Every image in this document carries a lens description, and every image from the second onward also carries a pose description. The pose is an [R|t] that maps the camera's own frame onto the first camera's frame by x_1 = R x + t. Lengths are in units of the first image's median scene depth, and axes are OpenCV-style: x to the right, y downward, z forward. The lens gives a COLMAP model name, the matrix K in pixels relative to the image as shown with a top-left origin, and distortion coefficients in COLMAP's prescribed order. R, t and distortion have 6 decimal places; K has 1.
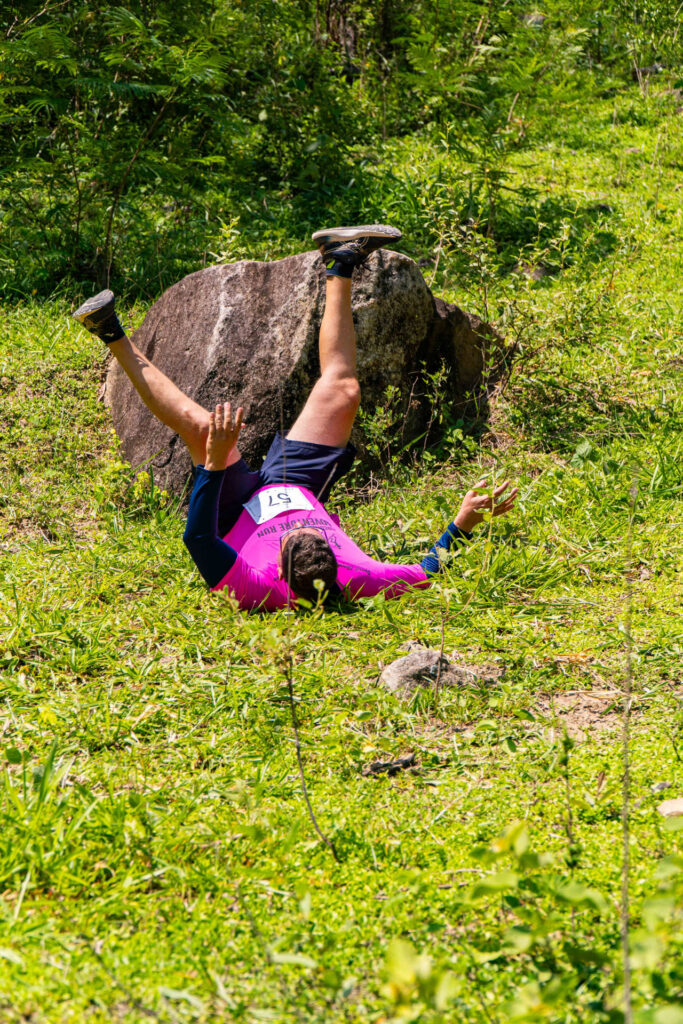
lens RADIAL K [[2371.0, 0, 342.8], [0, 2371.0, 540.7], [0, 0, 1]] dist [0.072605, 0.857868]
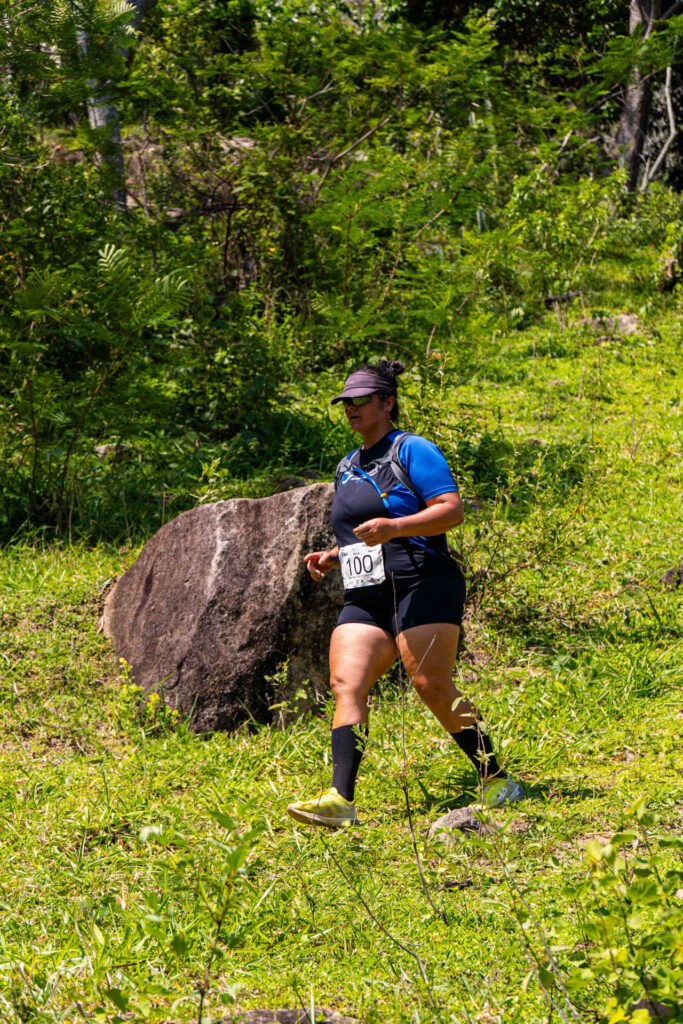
lens RADIAL K [[3115.5, 0, 341.5], [0, 3115.5, 512.0], [0, 0, 1]] dist [0.232618, 0.181674]
pose [[0.997064, -0.025377, 0.072241, -0.097470], [0.033651, 0.992711, -0.115722, 0.054900], [-0.068777, 0.117813, 0.990651, -0.415293]]
